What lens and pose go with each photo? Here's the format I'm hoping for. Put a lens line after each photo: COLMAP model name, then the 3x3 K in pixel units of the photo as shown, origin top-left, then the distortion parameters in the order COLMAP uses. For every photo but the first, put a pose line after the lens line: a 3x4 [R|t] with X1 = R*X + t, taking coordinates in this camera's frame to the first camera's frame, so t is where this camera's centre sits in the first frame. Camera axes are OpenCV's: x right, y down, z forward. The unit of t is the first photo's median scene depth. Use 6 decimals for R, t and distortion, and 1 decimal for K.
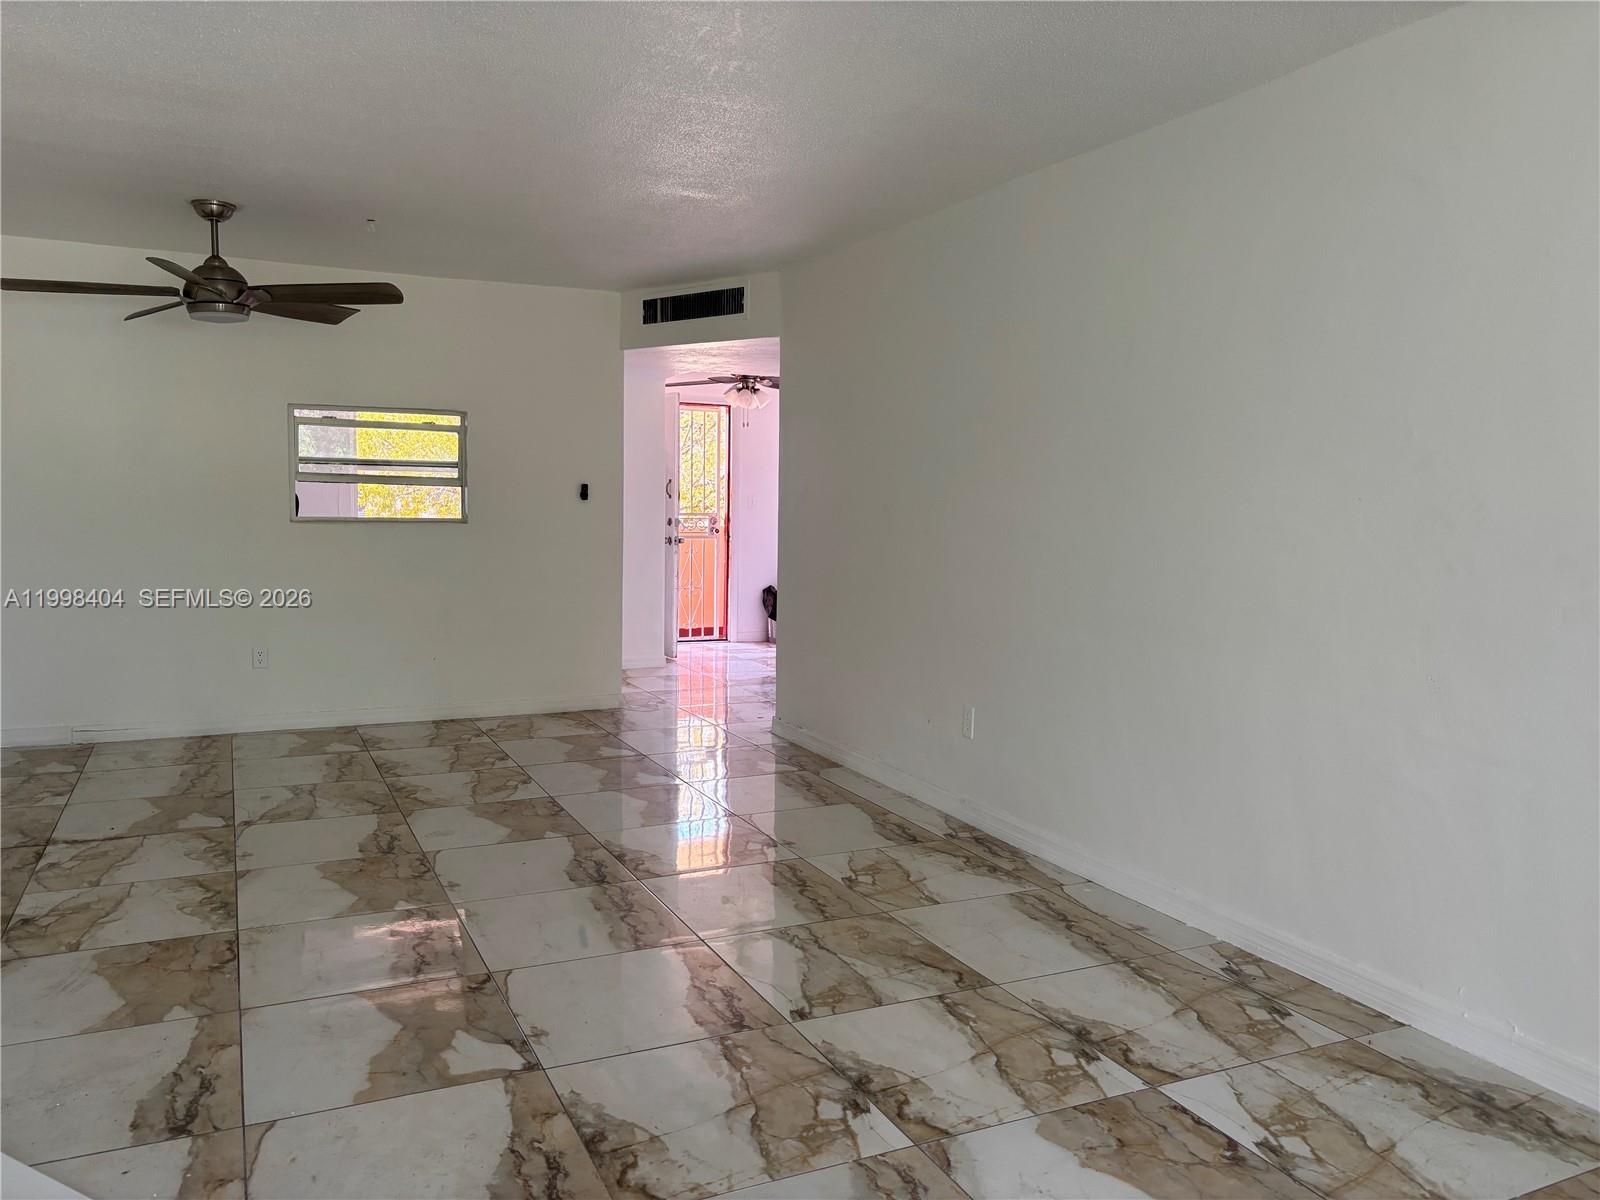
lens RADIAL K [[1209.9, 0, 793.1], [0, 1209.9, 598.6], [0, 0, 1]] dist [0.040098, -0.022276]
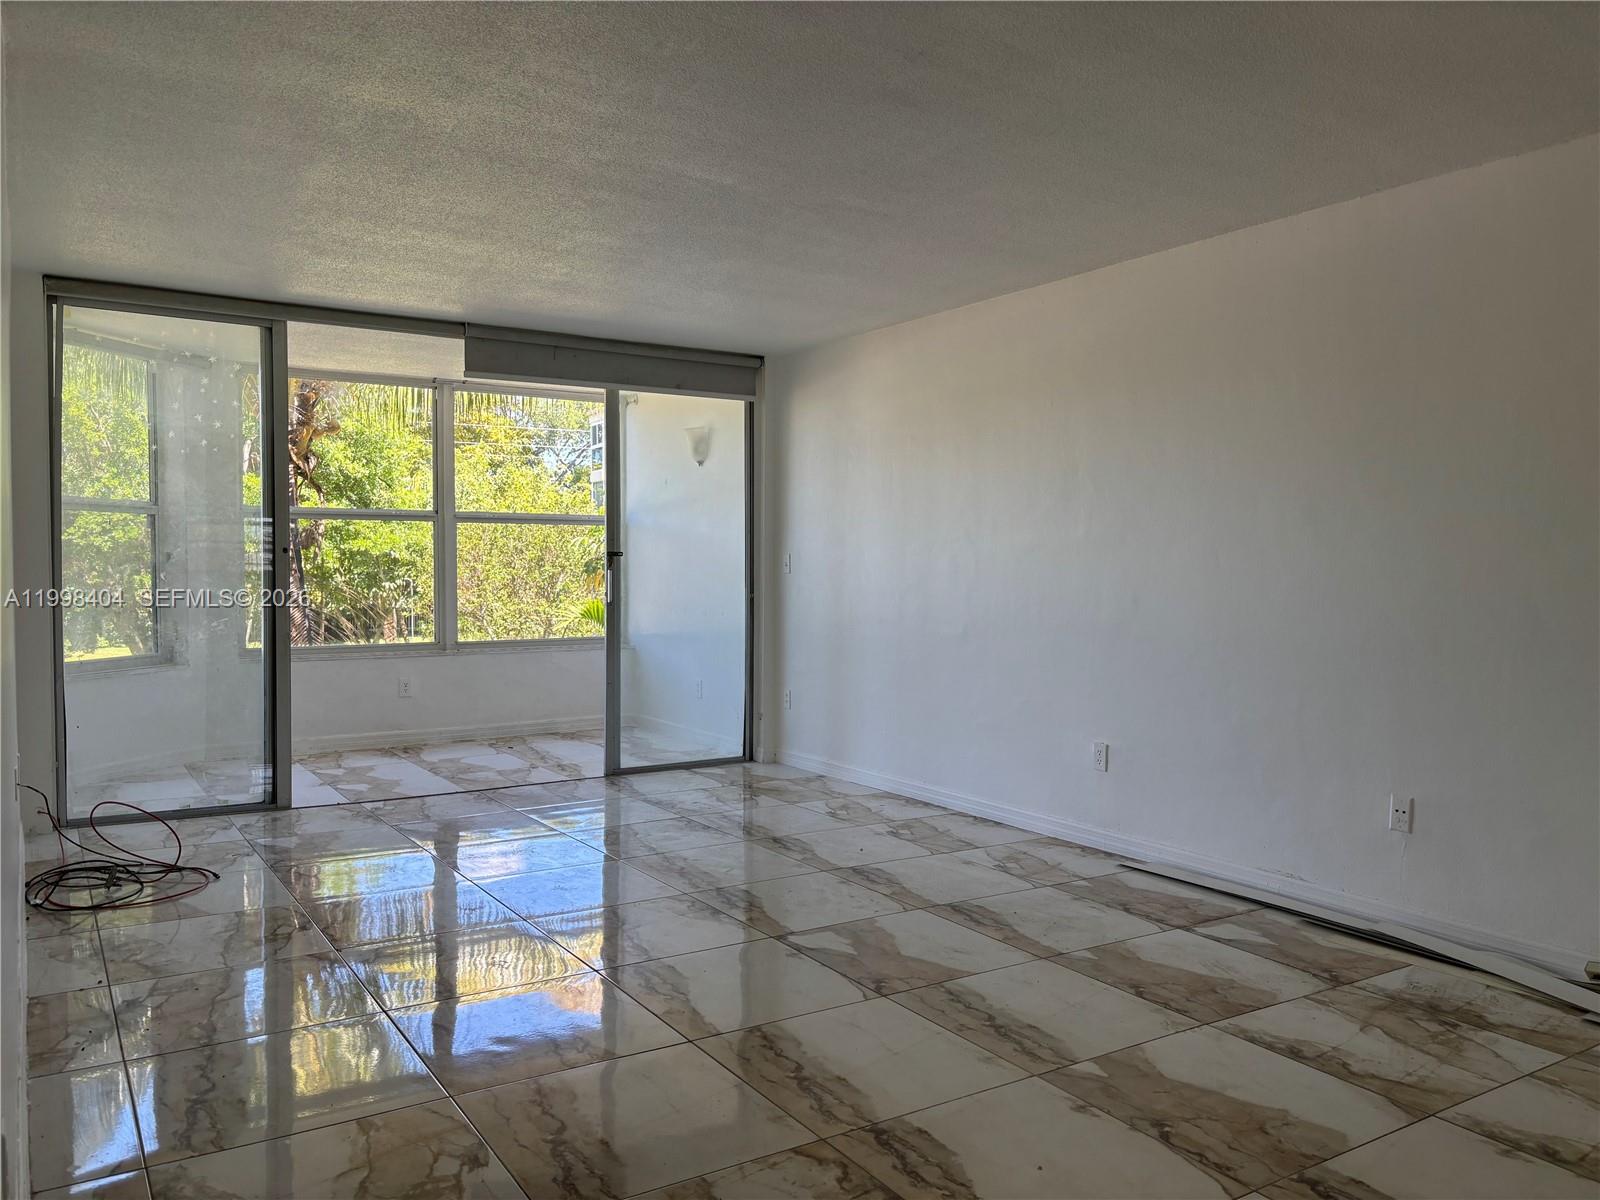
lens RADIAL K [[1209.9, 0, 797.7], [0, 1209.9, 596.1], [0, 0, 1]] dist [0.040098, -0.022276]
pose [[-0.991203, -0.016855, -0.131272, -0.028367], [-0.031775, 0.993154, 0.112406, -0.123158], [0.128479, 0.115588, -0.984953, 1.654102]]
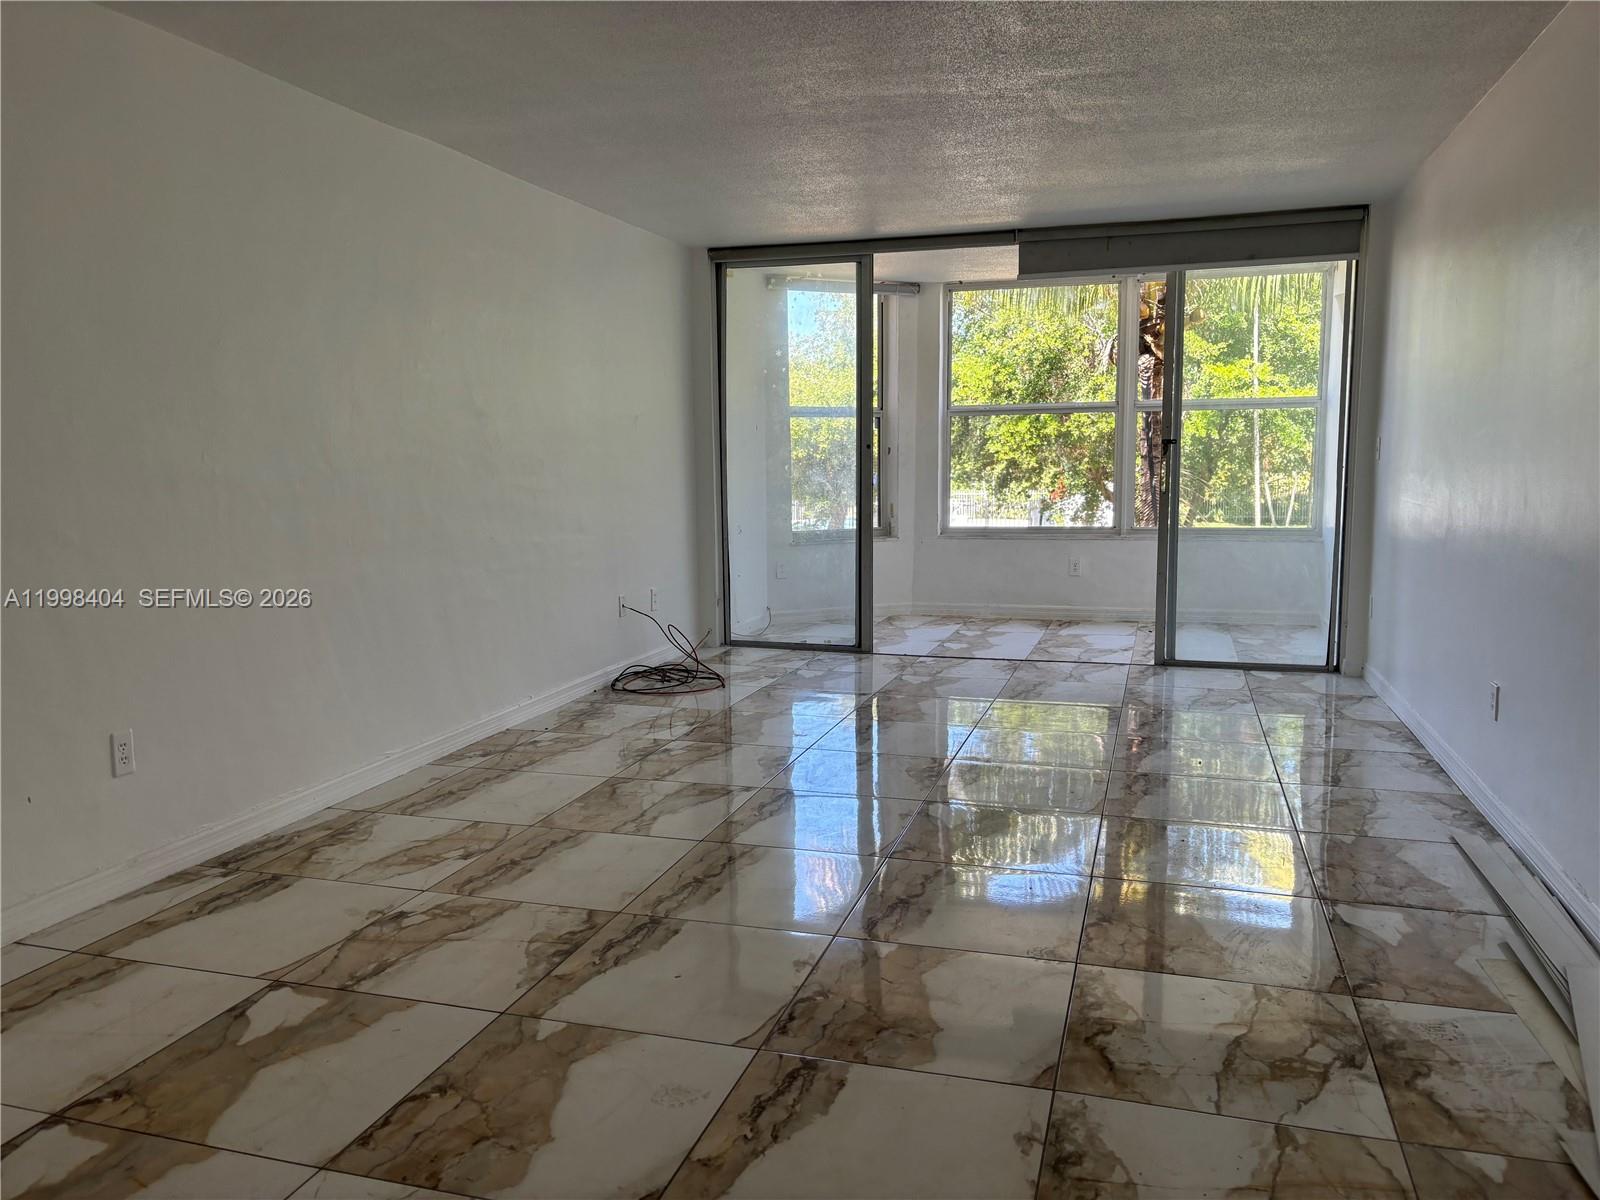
lens RADIAL K [[1209.9, 0, 796.5], [0, 1209.9, 600.8], [0, 0, 1]] dist [0.040098, -0.022276]
pose [[-0.744353, -0.090485, 0.661627, -0.763663], [0.057597, 0.978386, 0.198605, -0.131025], [-0.665297, 0.185940, -0.723053, 1.529700]]
